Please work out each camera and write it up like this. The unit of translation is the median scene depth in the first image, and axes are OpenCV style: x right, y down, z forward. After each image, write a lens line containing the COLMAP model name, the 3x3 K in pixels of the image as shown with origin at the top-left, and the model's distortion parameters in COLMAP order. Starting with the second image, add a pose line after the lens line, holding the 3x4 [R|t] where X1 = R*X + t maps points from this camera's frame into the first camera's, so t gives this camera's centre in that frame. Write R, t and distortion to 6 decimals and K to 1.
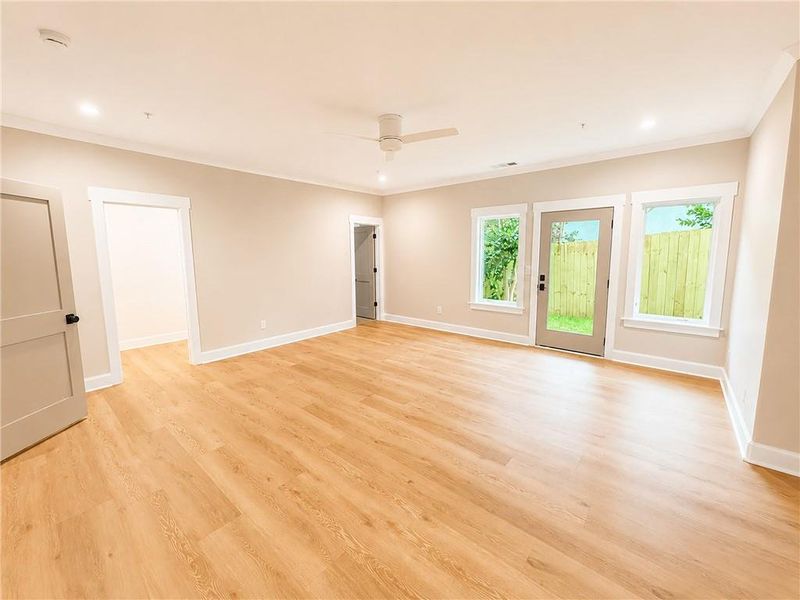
lens RADIAL K [[325.7, 0, 406.4], [0, 325.7, 287.2], [0, 0, 1]] dist [0.009405, -0.001146]
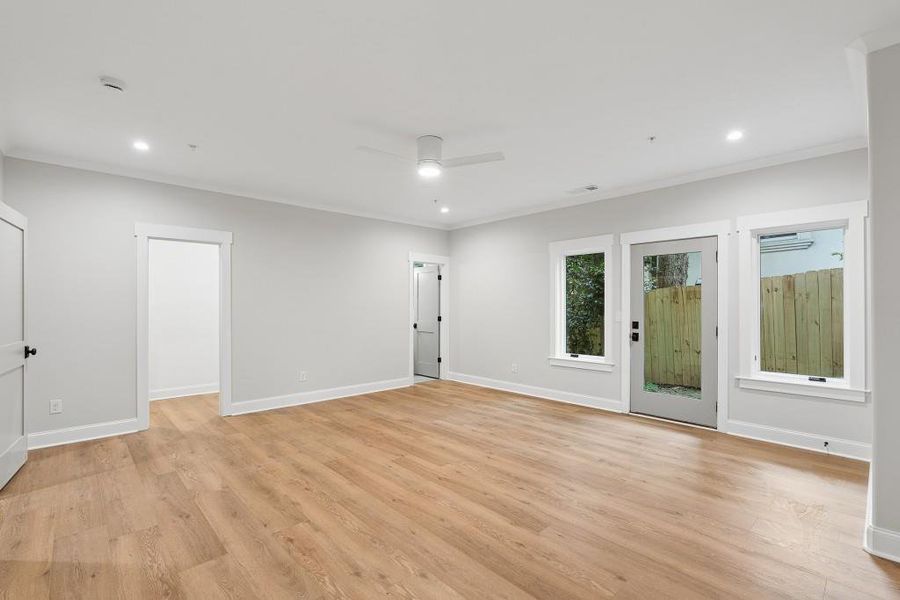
lens RADIAL K [[414.5, 0, 453.7], [0, 414.5, 305.7], [0, 0, 1]] dist [-0.006930, 0.002638]
pose [[0.992024, 0.007986, -0.125796, 0.125818], [-0.022175, 0.993483, -0.111806, 0.056253], [0.124083, 0.113704, 0.985736, -0.067173]]
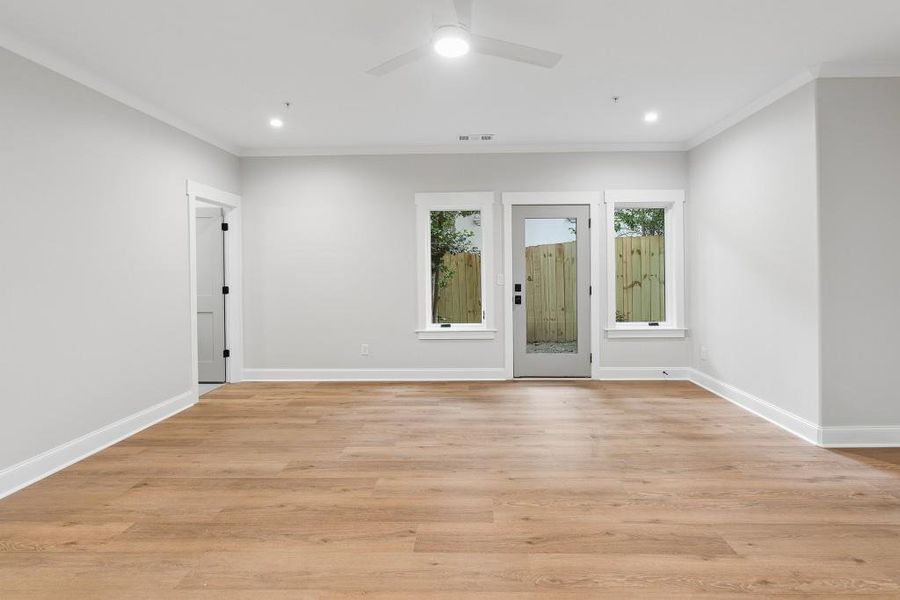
lens RADIAL K [[414.5, 0, 460.6], [0, 414.5, 272.1], [0, 0, 1]] dist [-0.006930, 0.002638]
pose [[0.779591, -0.002019, 0.626285, -0.373283], [0.073161, 0.993442, -0.087867, 0.012781], [-0.622001, 0.114320, 0.774626, 0.381624]]
